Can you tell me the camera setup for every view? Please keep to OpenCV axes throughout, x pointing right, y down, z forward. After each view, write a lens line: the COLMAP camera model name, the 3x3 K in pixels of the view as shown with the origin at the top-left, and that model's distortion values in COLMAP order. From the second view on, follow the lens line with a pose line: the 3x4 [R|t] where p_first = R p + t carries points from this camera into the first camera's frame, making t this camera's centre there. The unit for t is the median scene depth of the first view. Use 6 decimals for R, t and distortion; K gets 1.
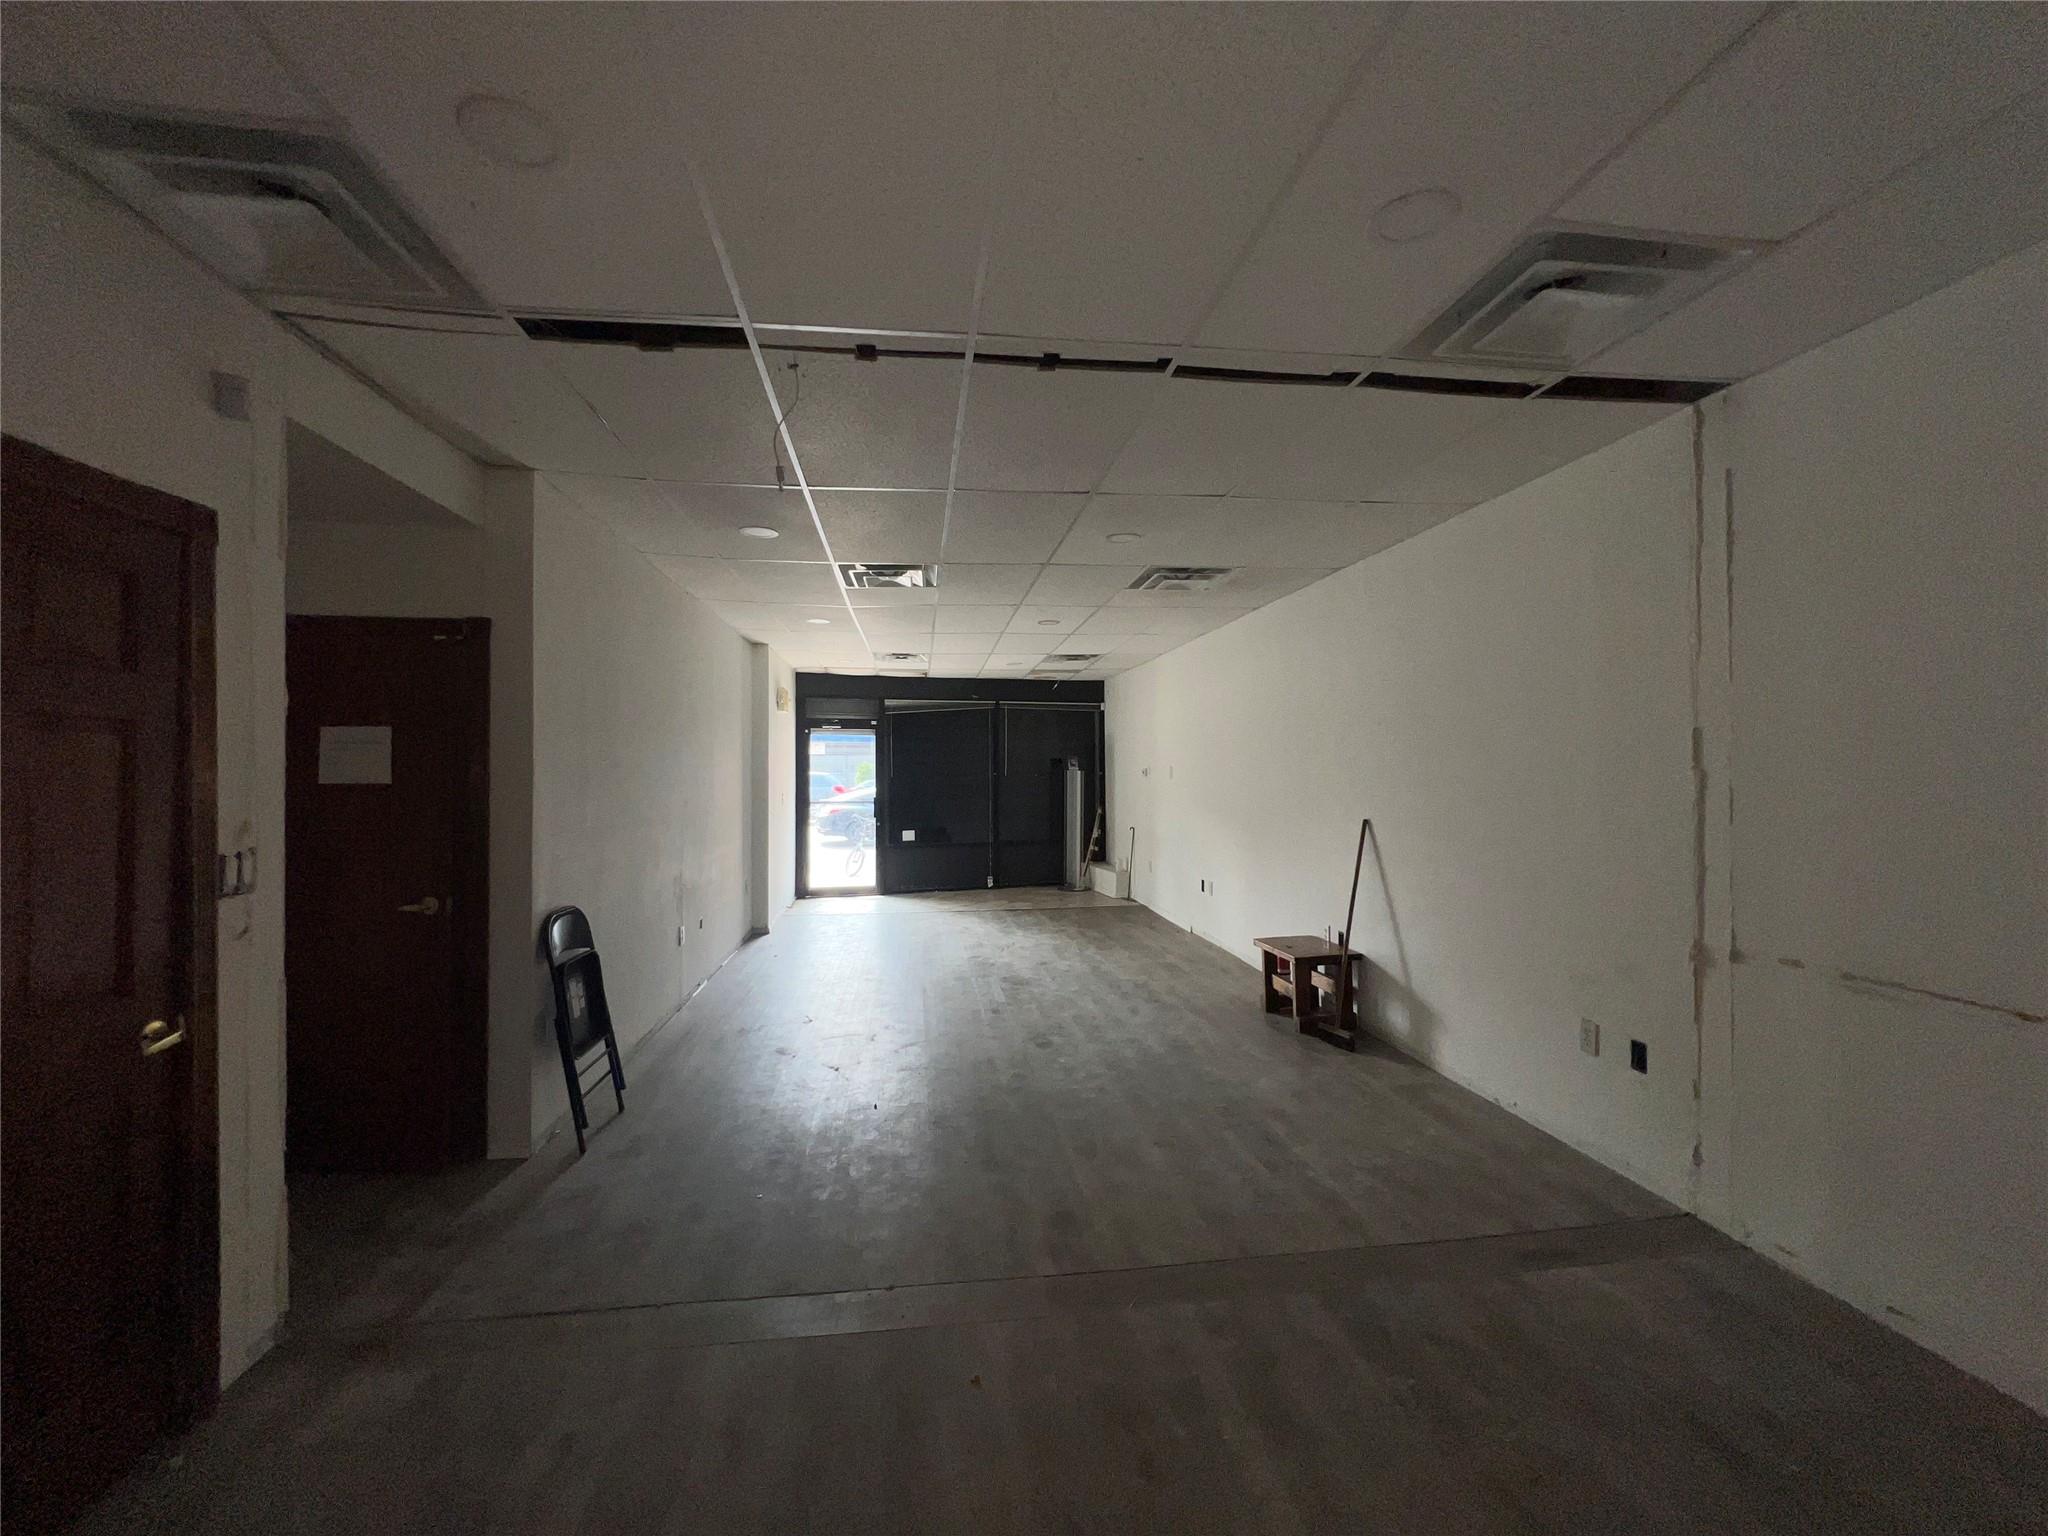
lens RADIAL K [[820.1, 0, 1019.7], [0, 820.1, 761.8], [0, 0, 1]] dist [0.001248, -0.000338]
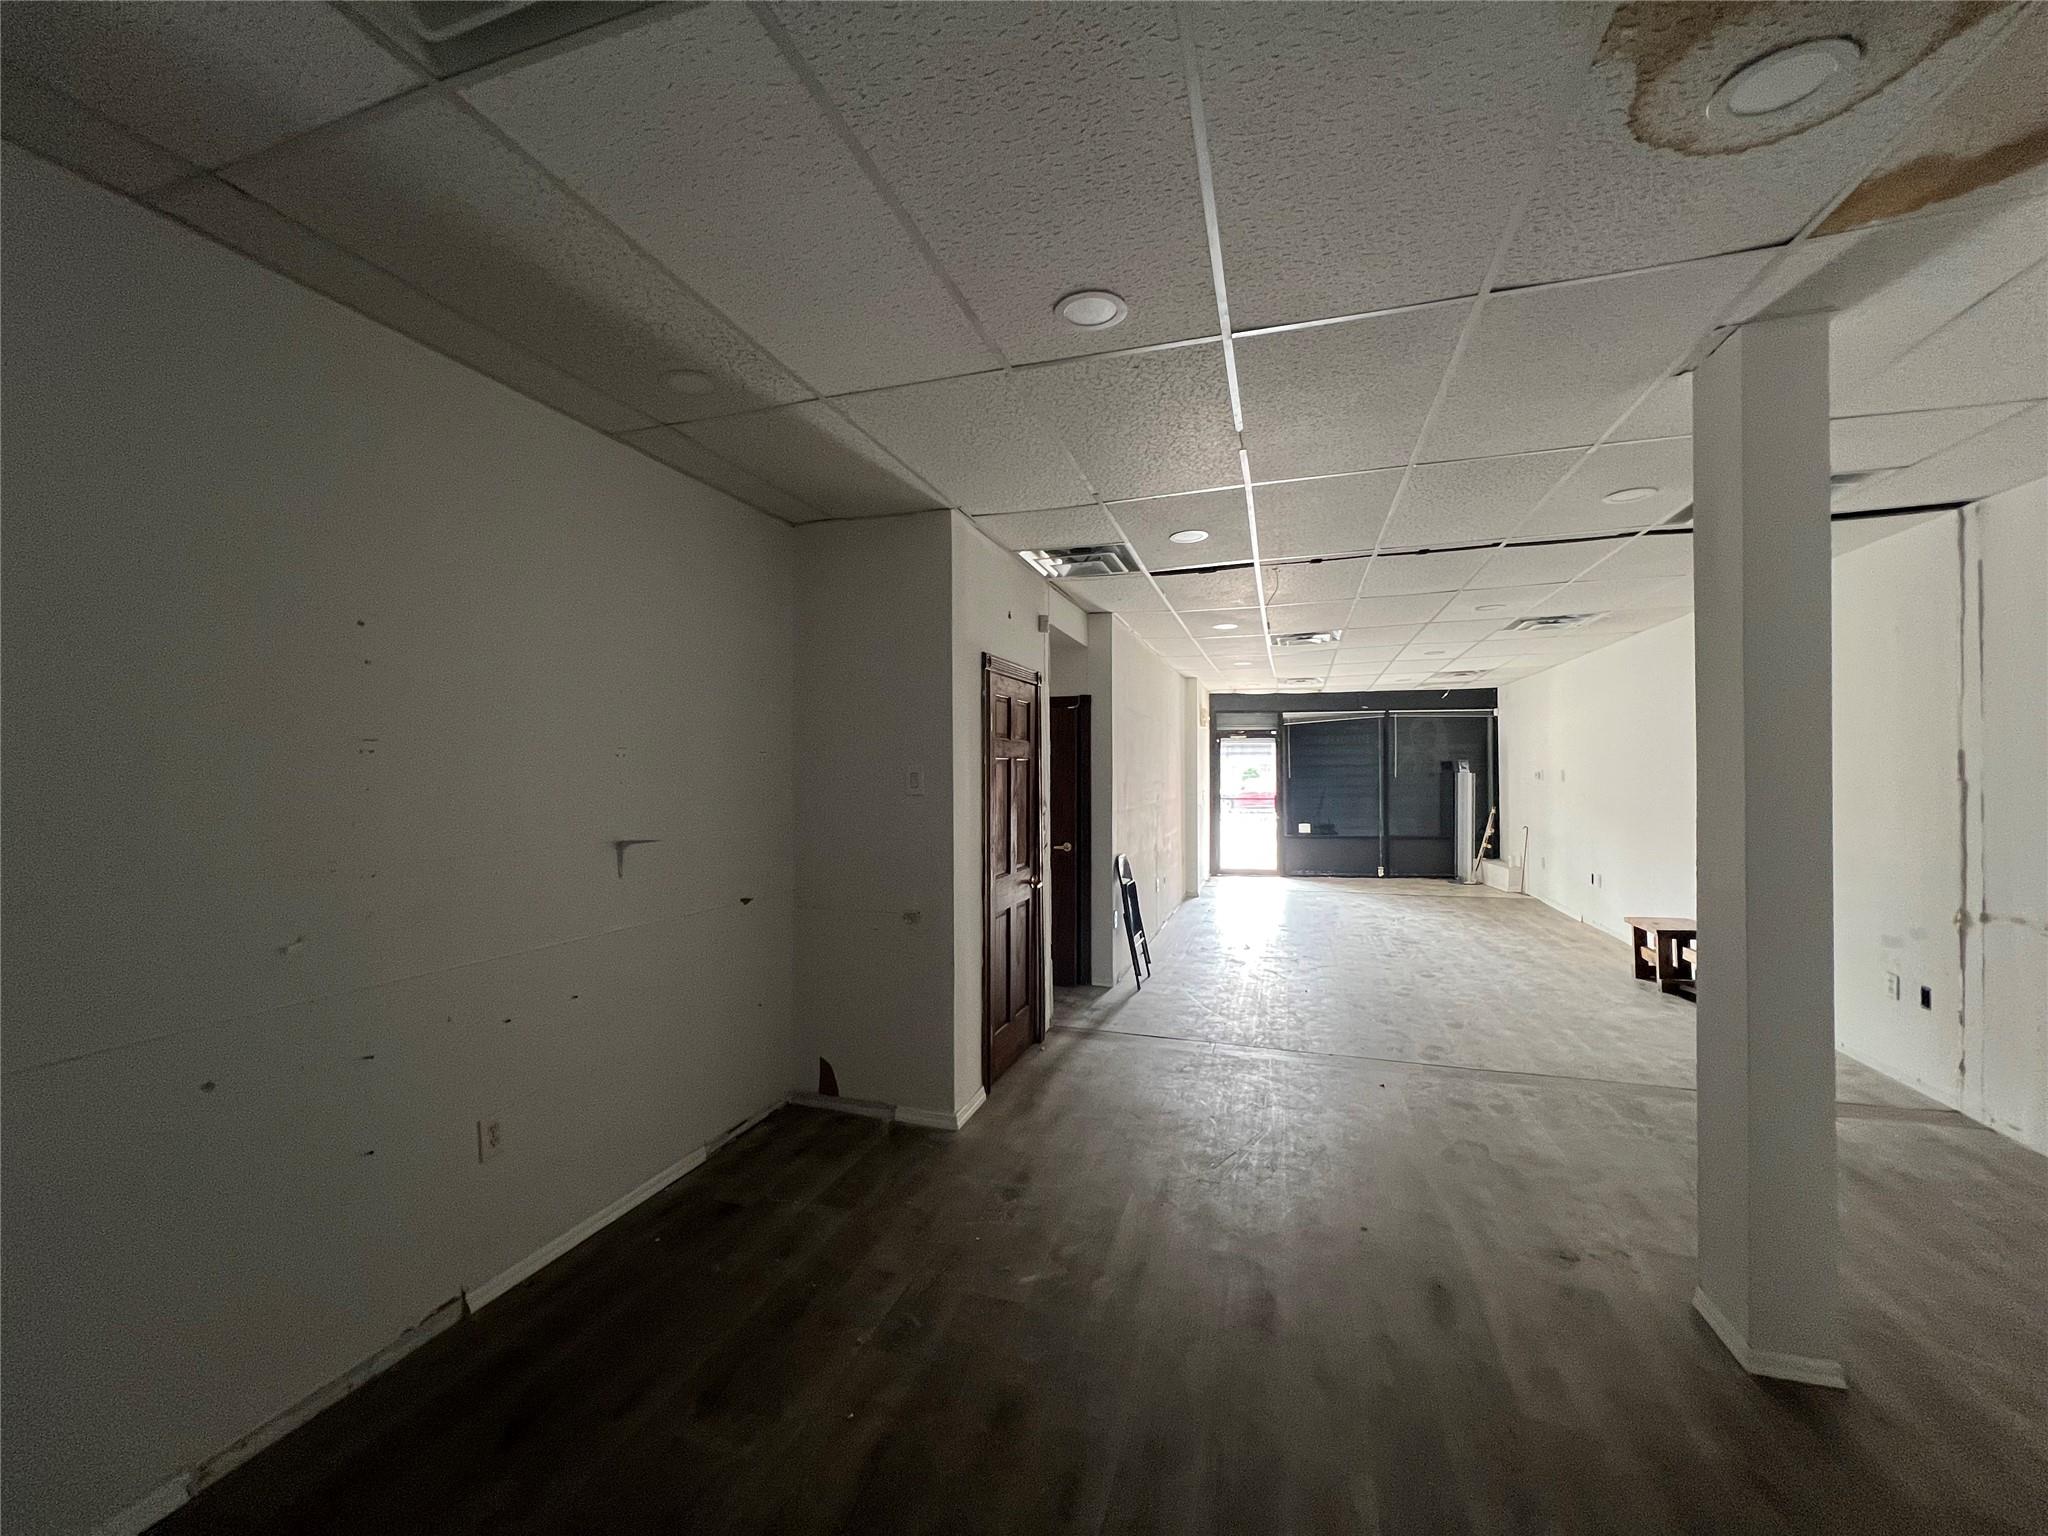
lens RADIAL K [[820.1, 0, 1022.0], [0, 820.1, 763.9], [0, 0, 1]] dist [0.001248, -0.000338]
pose [[0.903371, -0.002824, -0.428851, 0.007683], [0.004884, 0.999981, 0.003704, -0.022470], [0.428833, -0.005441, 0.903367, -0.633121]]
